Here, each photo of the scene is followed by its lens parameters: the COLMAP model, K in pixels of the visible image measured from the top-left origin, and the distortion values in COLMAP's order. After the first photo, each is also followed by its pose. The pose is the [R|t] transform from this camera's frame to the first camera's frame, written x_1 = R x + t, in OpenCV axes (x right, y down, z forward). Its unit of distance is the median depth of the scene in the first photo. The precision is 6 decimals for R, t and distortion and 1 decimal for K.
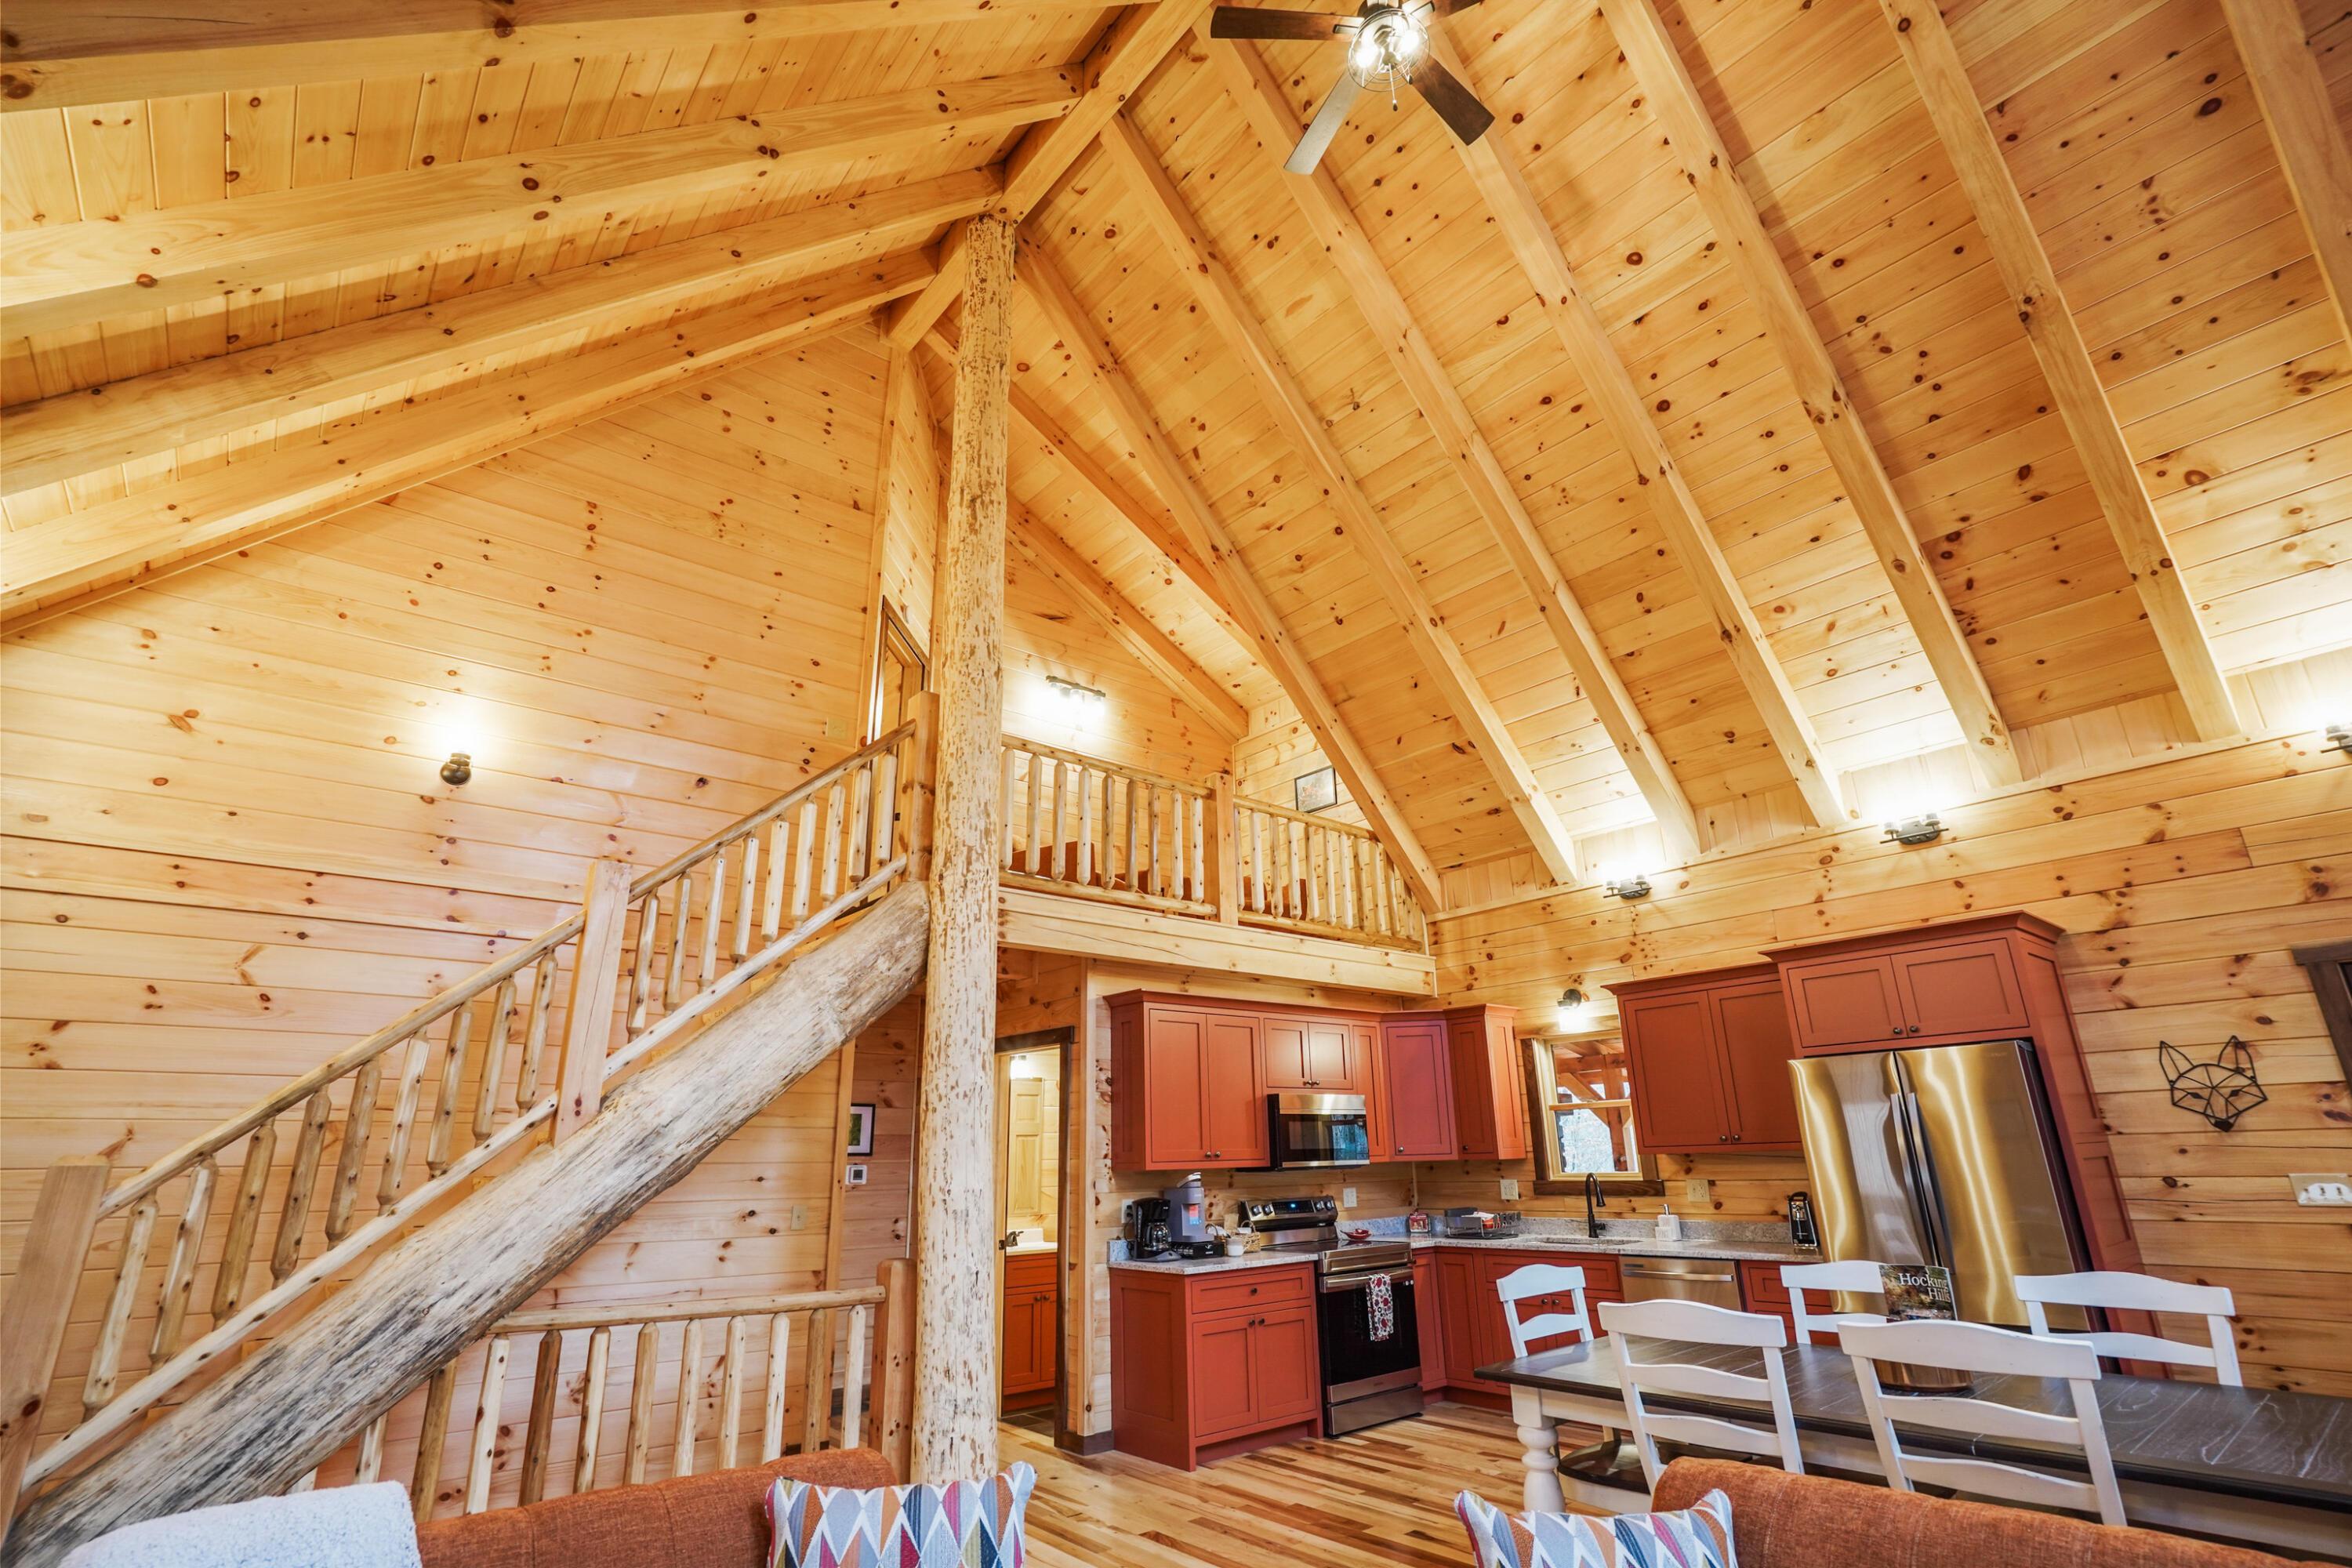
lens RADIAL K [[1102.4, 0, 1156.9], [0, 1102.4, 771.1], [0, 0, 1]] dist [-0.052062, 0.016762]
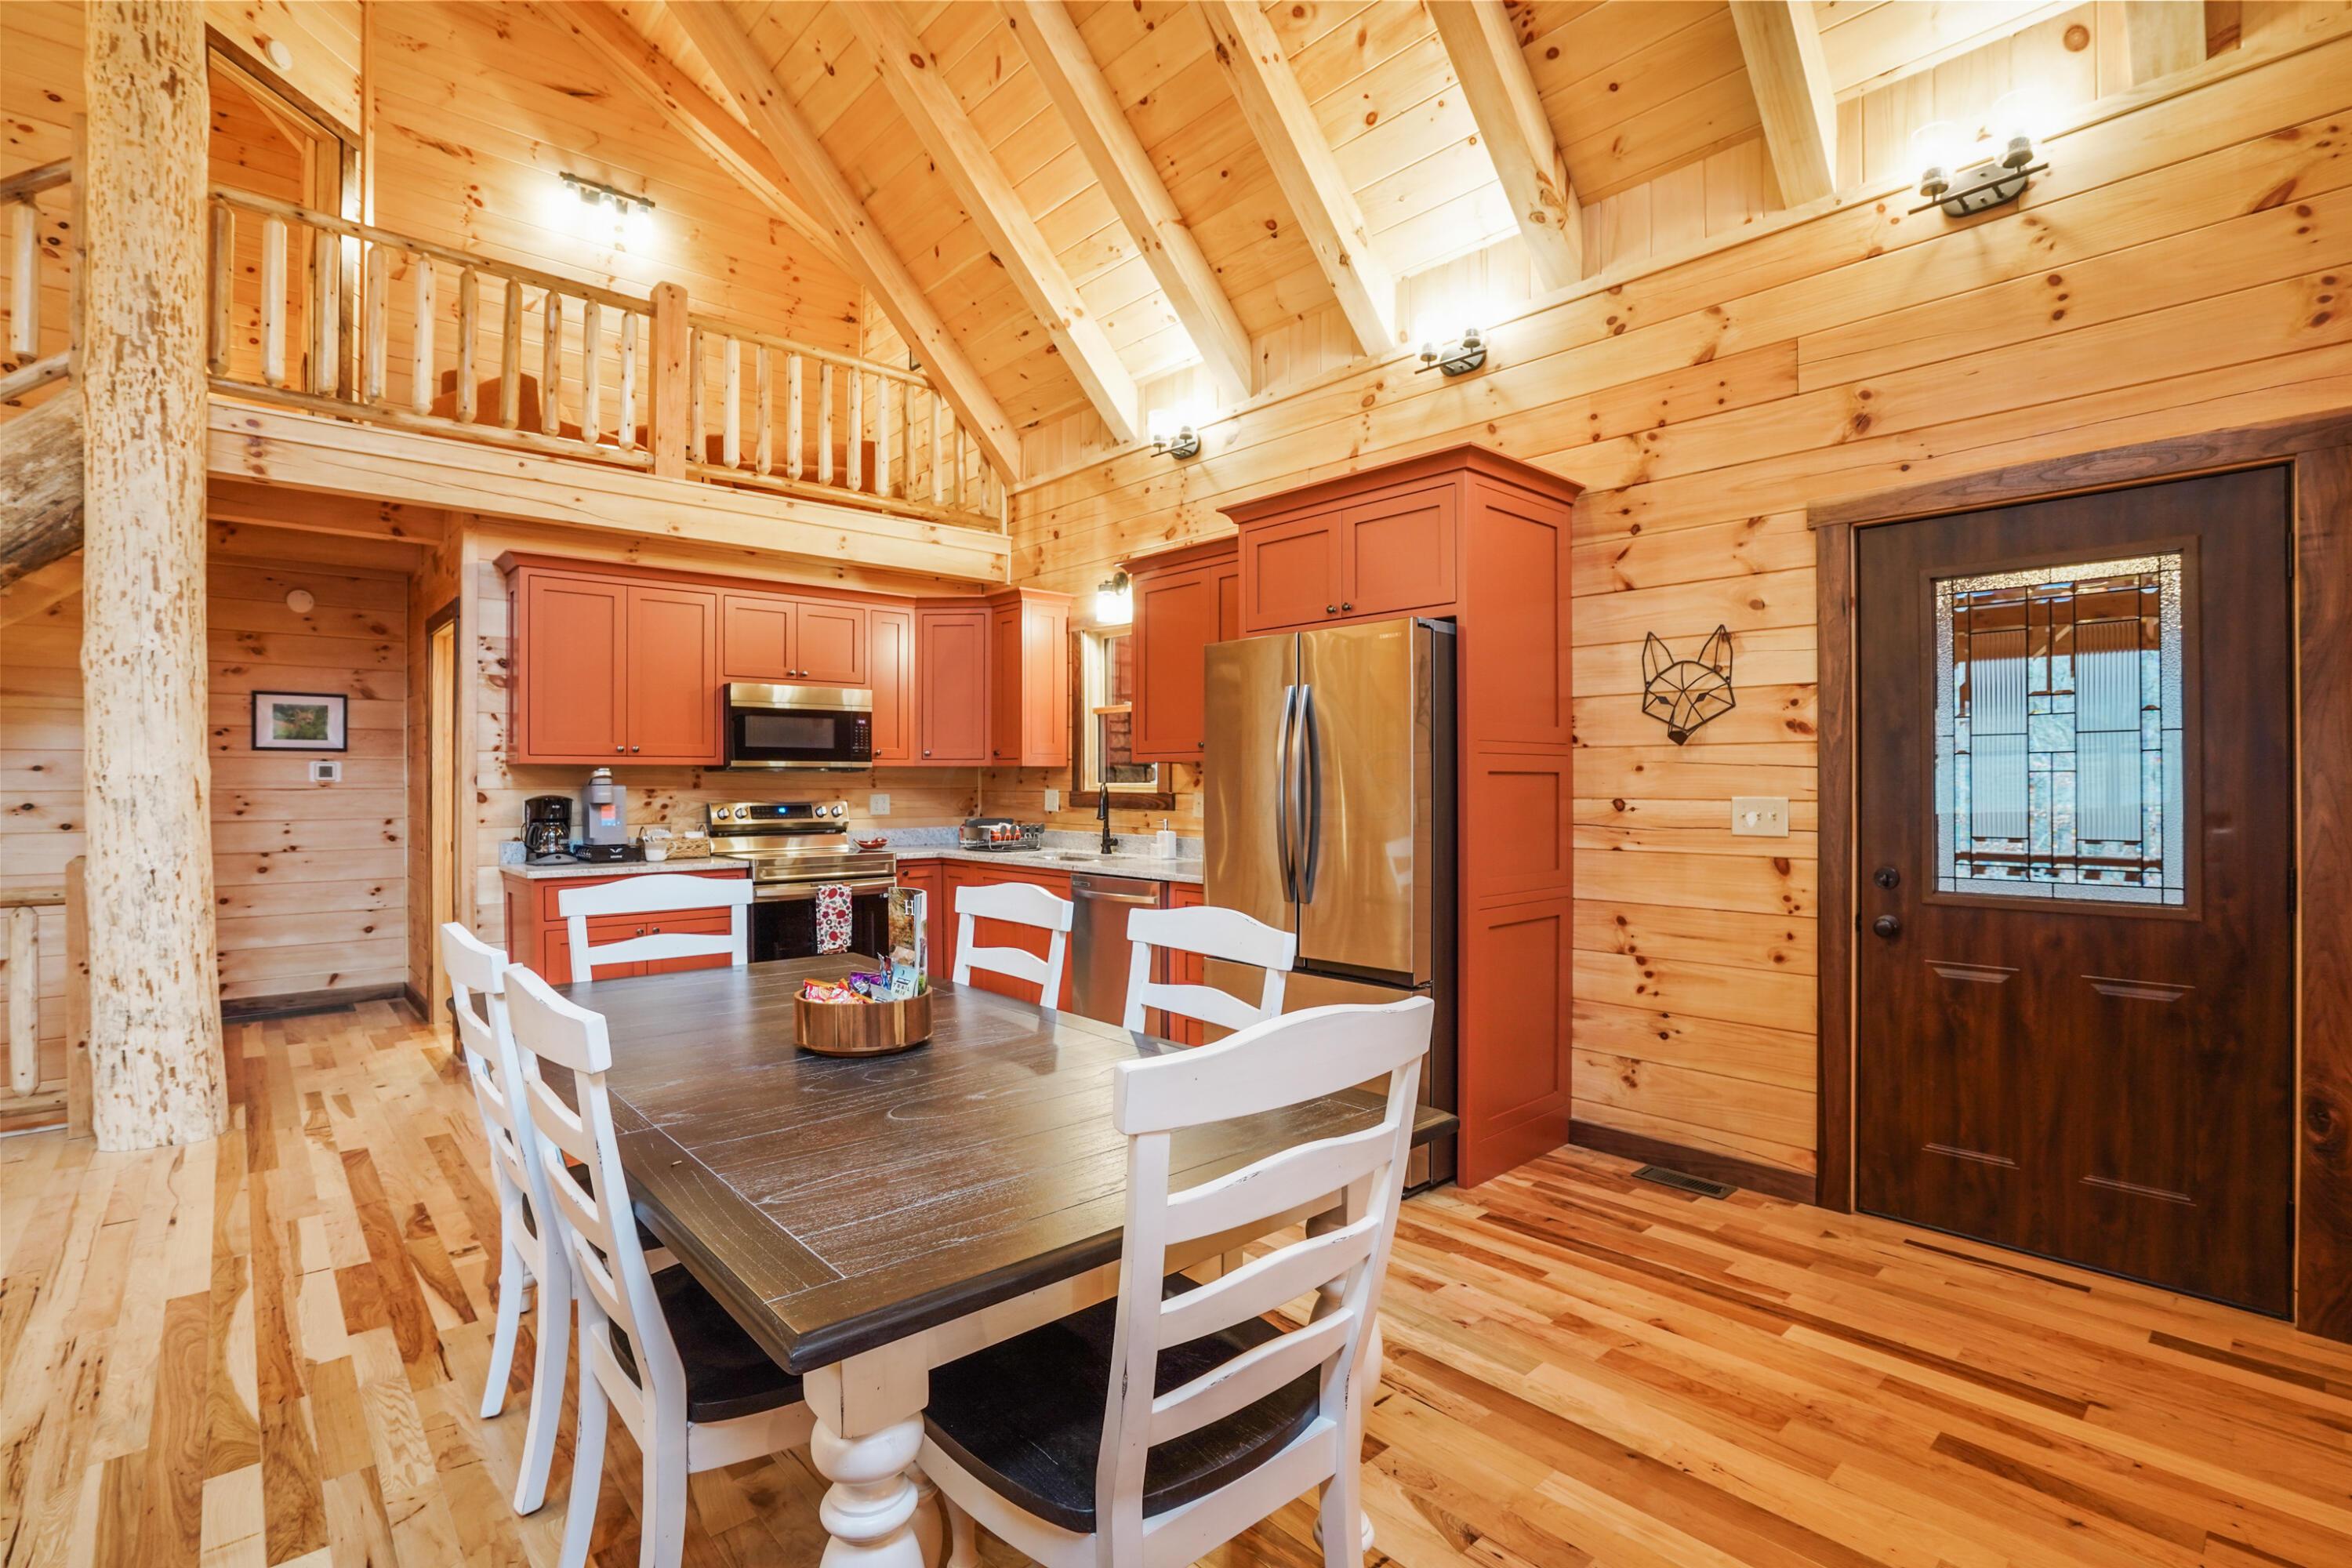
lens RADIAL K [[1102.4, 0, 1166.0], [0, 1102.4, 775.9], [0, 0, 1]] dist [-0.052062, 0.016762]
pose [[0.999049, 0.017604, 0.039881, 0.456230], [-0.029677, 0.944767, 0.326397, 0.085354], [-0.031932, -0.327271, 0.944391, 0.191287]]
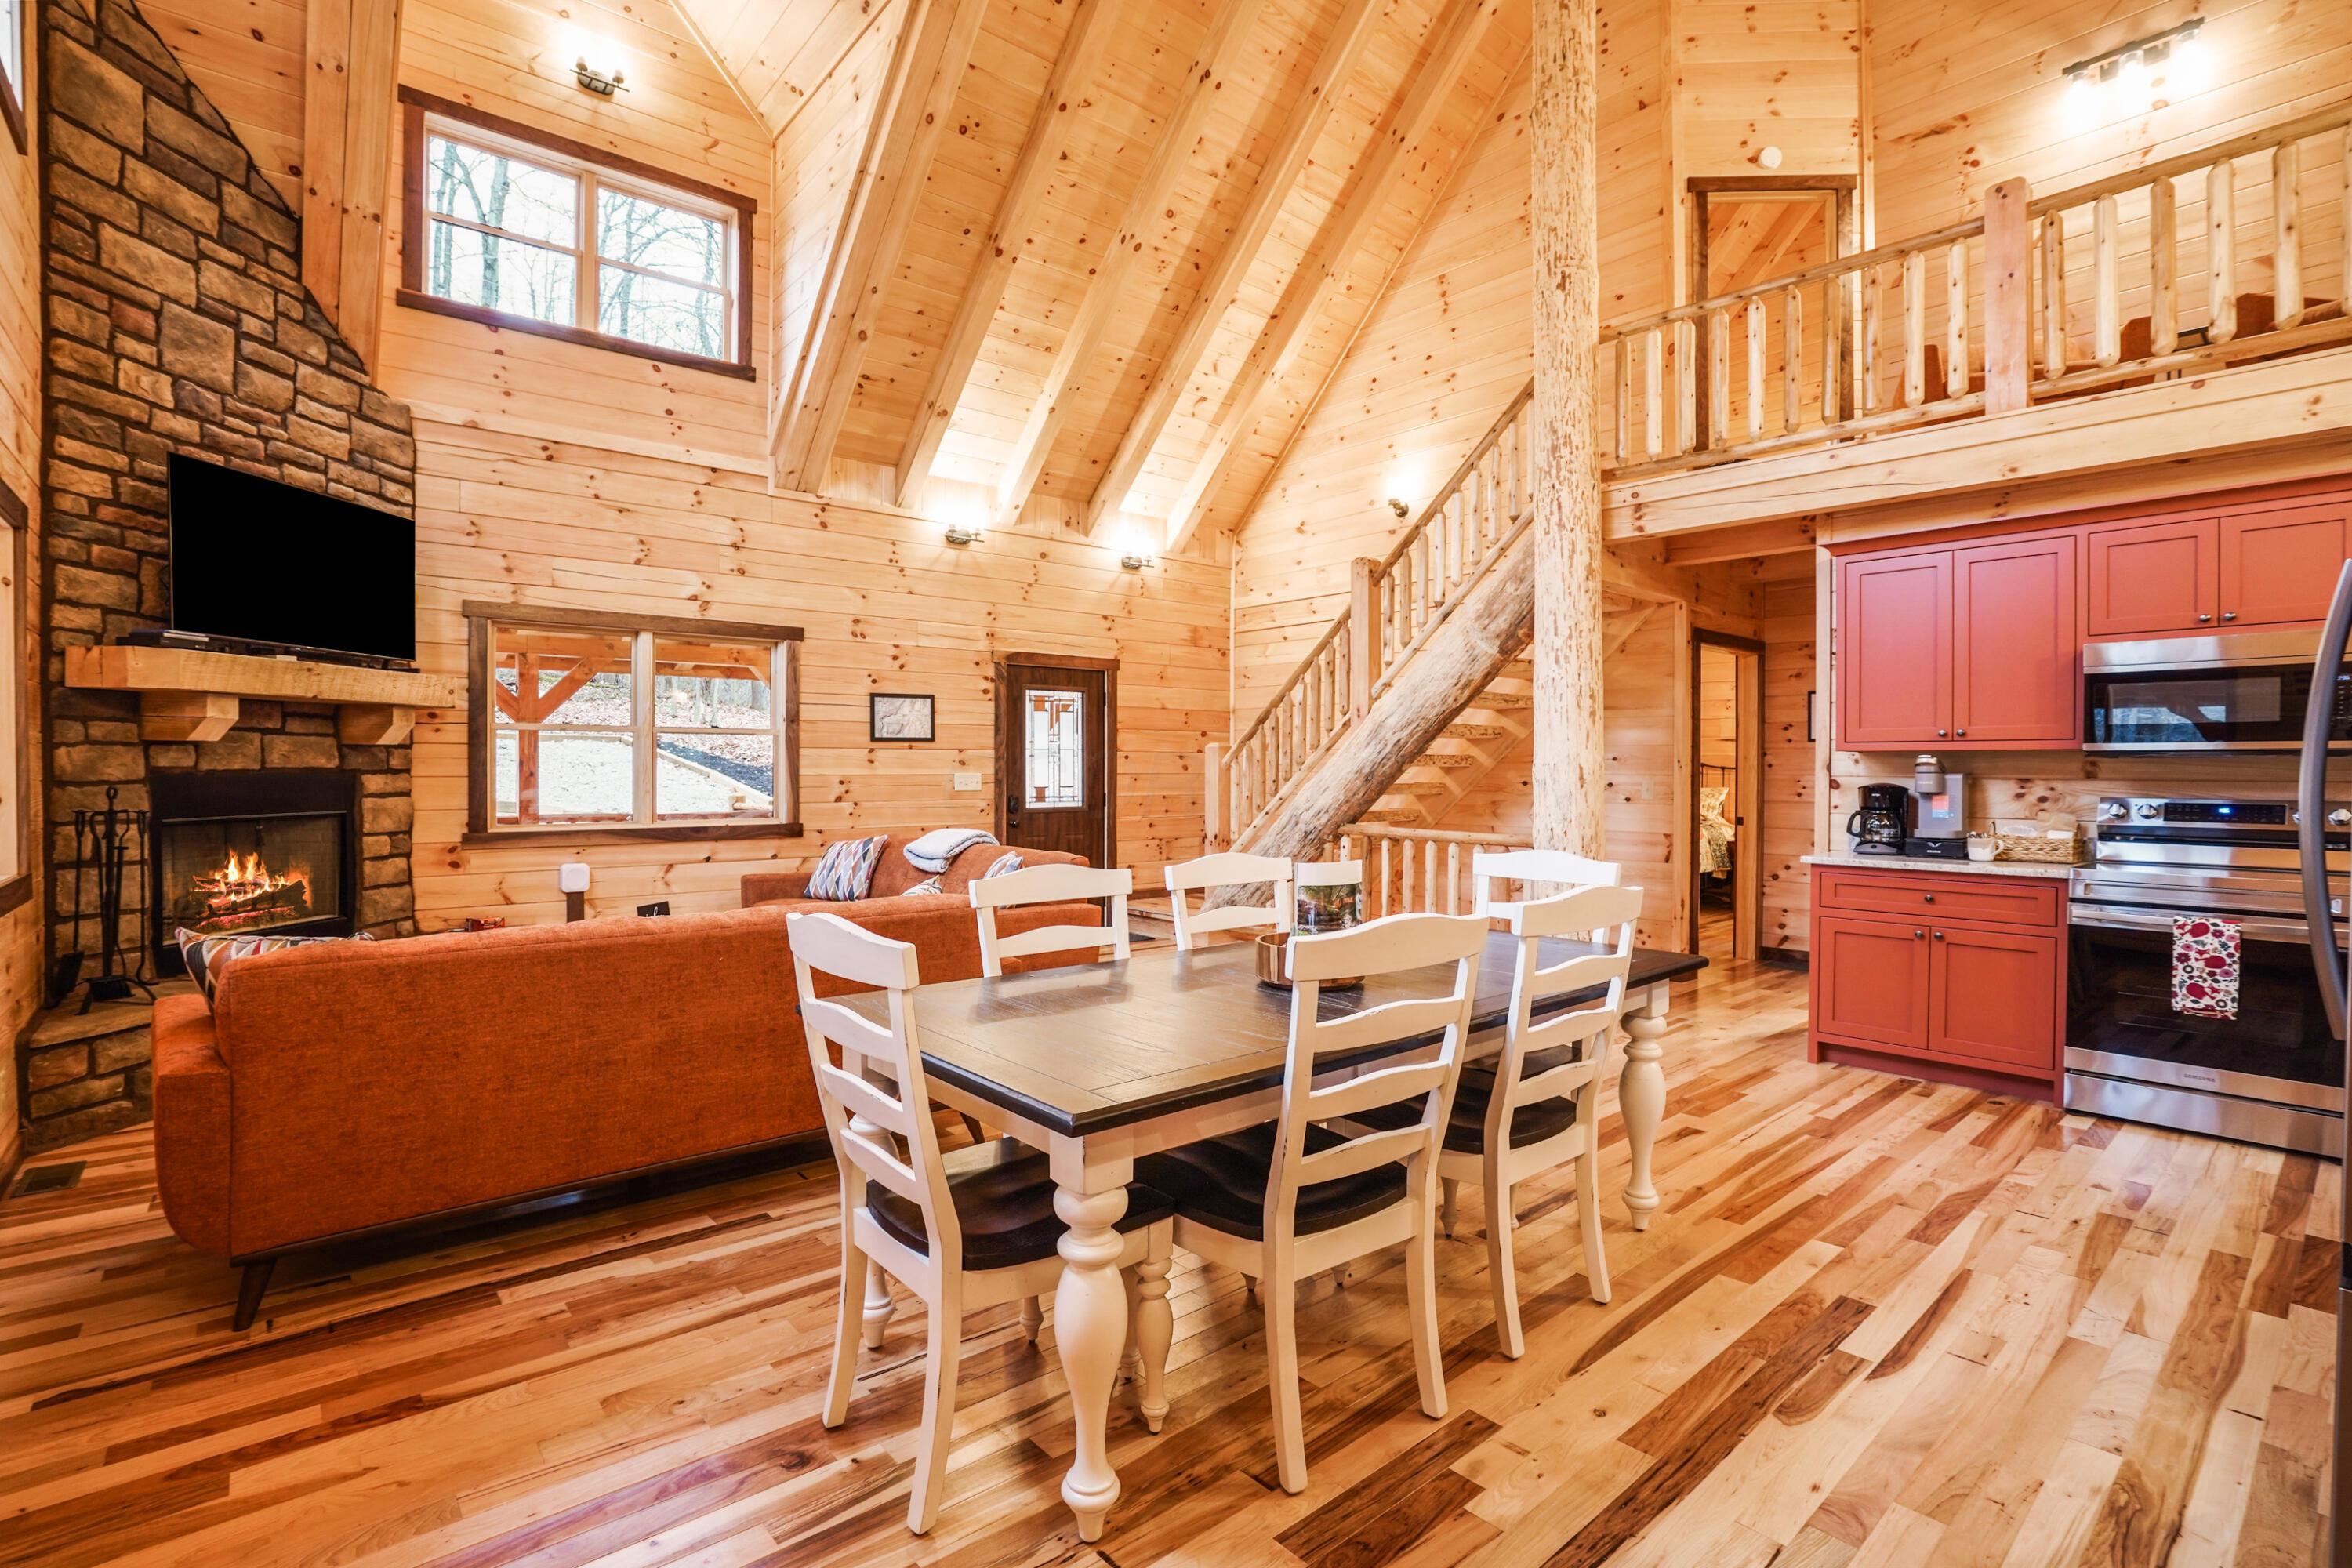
lens RADIAL K [[1102.4, 0, 1181.6], [0, 1102.4, 768.2], [0, 0, 1]] dist [-0.052062, 0.016762]
pose [[0.018053, 0.022106, -0.999593, 0.830762], [0.329621, 0.943732, 0.026824, 0.184162], [0.943941, -0.329971, 0.009750, 0.500526]]
